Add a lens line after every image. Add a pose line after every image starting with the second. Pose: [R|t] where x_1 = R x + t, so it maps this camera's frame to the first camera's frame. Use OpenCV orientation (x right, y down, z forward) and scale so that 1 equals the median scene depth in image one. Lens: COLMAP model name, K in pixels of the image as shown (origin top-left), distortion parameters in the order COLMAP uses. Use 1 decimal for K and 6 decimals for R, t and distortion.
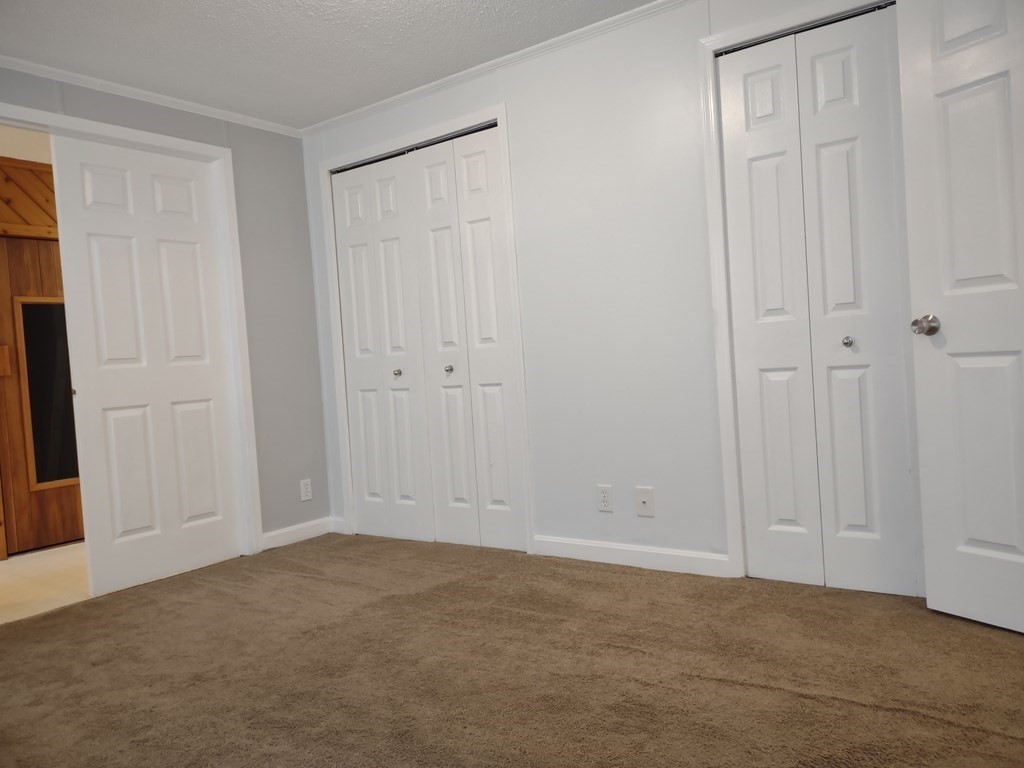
lens RADIAL K [[759.3, 0, 539.4], [0, 759.3, 402.8], [0, 0, 1]] dist [0.069389, -0.100206]
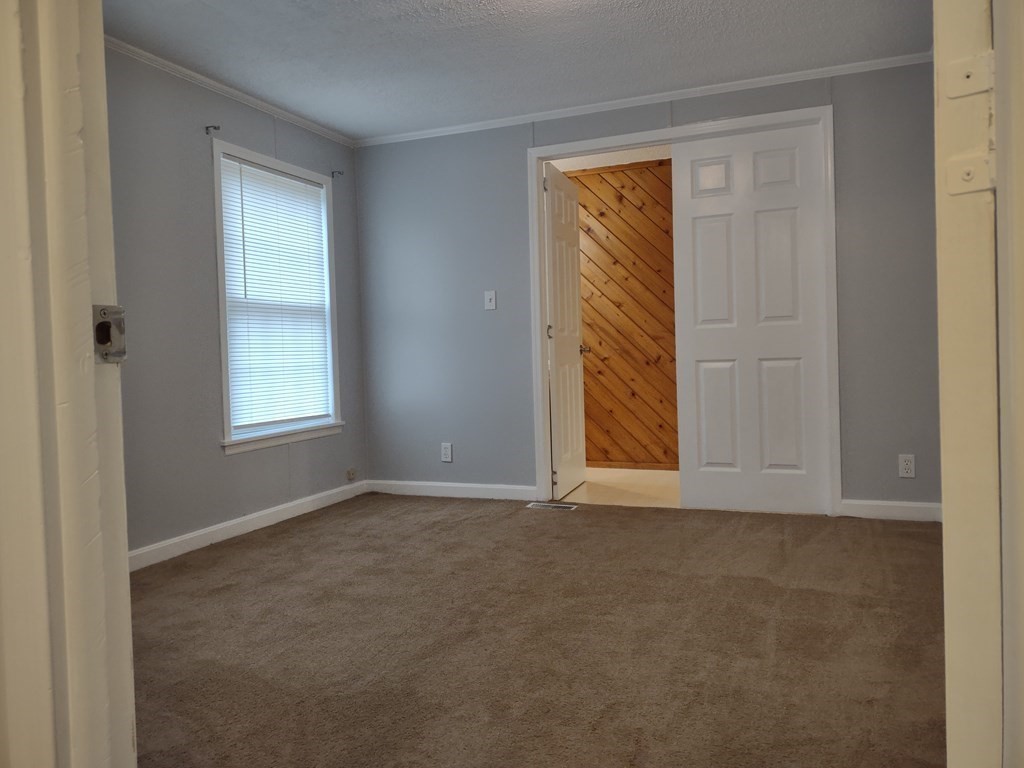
lens RADIAL K [[789.0, 0, 490.7], [0, 789.0, 375.9], [0, 0, 1]] dist [0.056118, -0.007449]
pose [[0.223479, 0.090197, -0.970526, 0.590561], [-0.039024, 0.995739, 0.083554, -0.060310], [0.973927, 0.019201, 0.226047, 0.390046]]
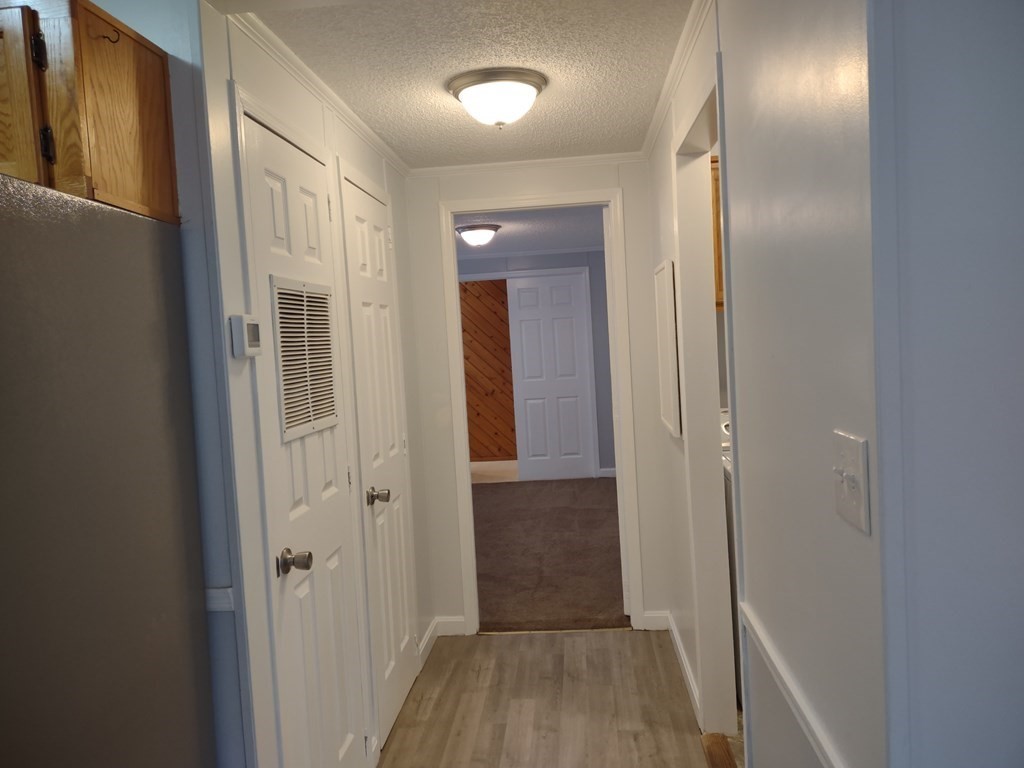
lens RADIAL K [[768.3, 0, 525.0], [0, 768.3, 386.1], [0, 0, 1]] dist [0.066578, -0.080593]
pose [[0.526065, 0.091935, -0.845461, 1.310487], [-0.028385, 0.995484, 0.090587, -0.230615], [0.849971, -0.023656, 0.526299, -0.173583]]
